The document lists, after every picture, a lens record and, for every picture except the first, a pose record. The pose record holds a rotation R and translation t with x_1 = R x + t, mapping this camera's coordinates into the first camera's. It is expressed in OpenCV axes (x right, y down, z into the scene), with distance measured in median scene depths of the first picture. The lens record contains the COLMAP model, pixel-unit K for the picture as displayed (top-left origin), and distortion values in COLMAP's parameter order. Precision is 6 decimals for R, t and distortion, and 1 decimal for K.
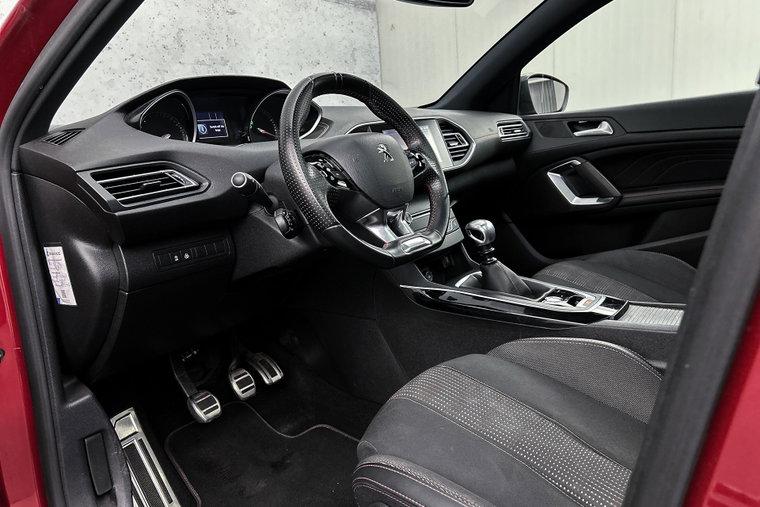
lens RADIAL K [[576.9, 0, 380.3], [0, 576.9, 247.9], [0, 0, 1]] dist [0.058533, -0.067800]
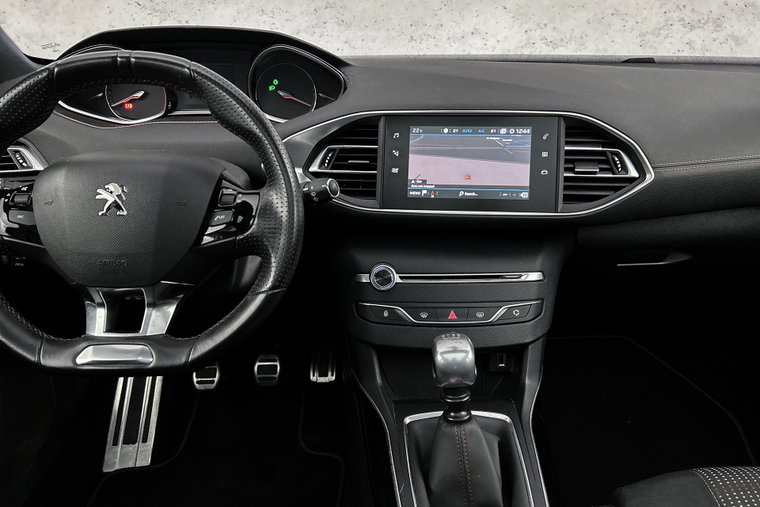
lens RADIAL K [[576.9, 0, 384.4], [0, 576.9, 250.6], [0, 0, 1]] dist [0.058533, -0.067800]
pose [[0.607853, 0.364552, -0.705420, 0.538955], [-0.209783, 0.930546, 0.300127, -0.301457], [0.765837, -0.034448, 0.642111, 0.688099]]
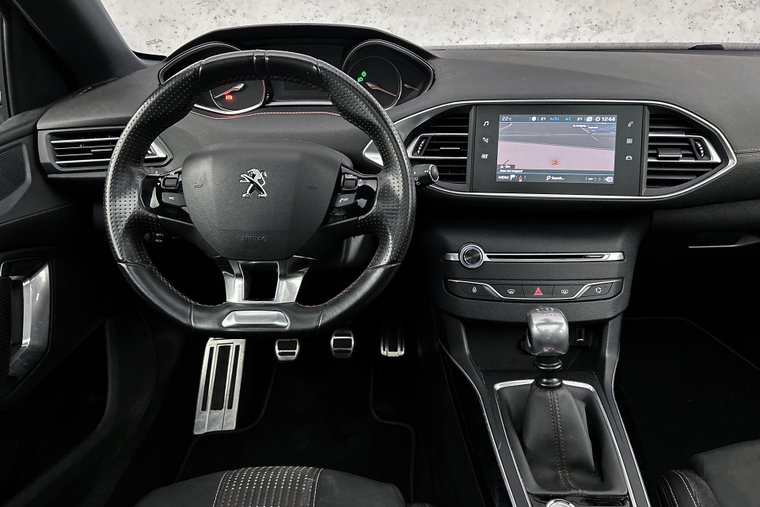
lens RADIAL K [[576.9, 0, 381.0], [0, 576.9, 249.5], [0, 0, 1]] dist [0.058533, -0.067800]
pose [[0.566027, 0.384778, -0.729081, 0.536738], [-0.198689, 0.921995, 0.332336, -0.296447], [0.800085, -0.043250, 0.598325, 0.586337]]
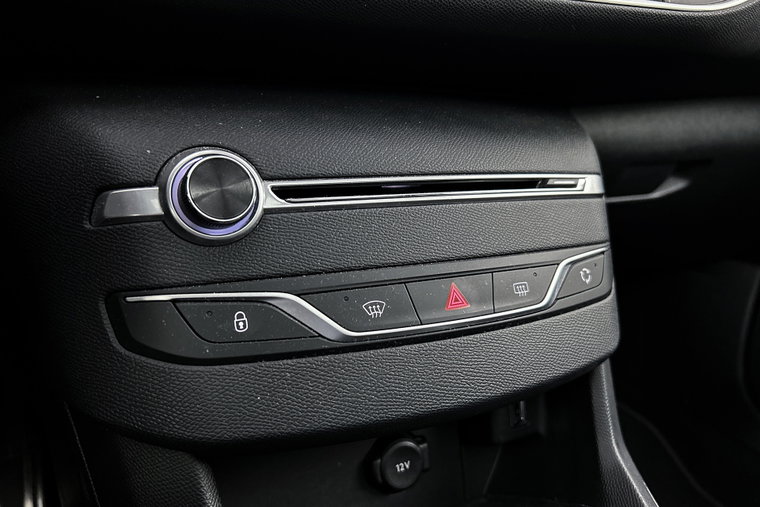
lens RADIAL K [[576.9, 0, 378.9], [0, 576.9, 260.2], [0, 0, 1]] dist [0.058533, -0.067800]
pose [[0.891680, 0.266325, -0.366029, 0.177515], [-0.227370, 0.962713, 0.146582, -0.077200], [0.391419, -0.047480, 0.918987, 0.980232]]
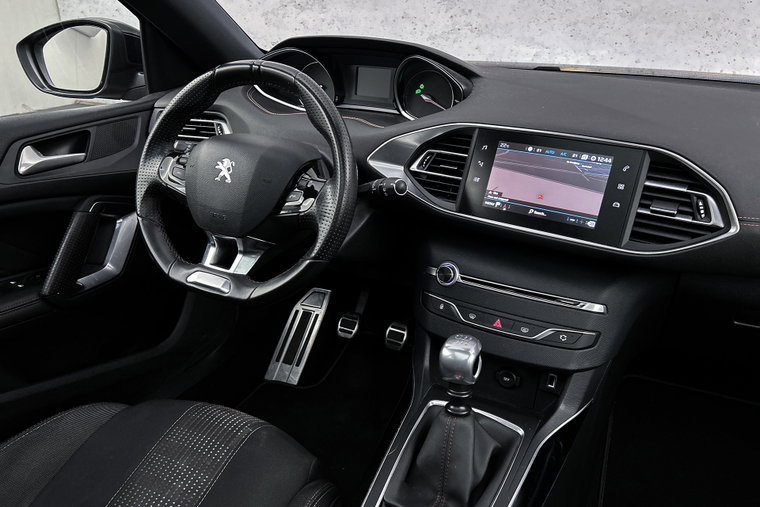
lens RADIAL K [[576.9, 0, 385.3], [0, 576.9, 249.6], [0, 0, 1]] dist [0.058533, -0.067800]
pose [[0.155306, 0.464359, -0.871924, 0.702829], [-0.231851, 0.875114, 0.424761, -0.398876], [0.960273, 0.136188, 0.243573, 0.864841]]
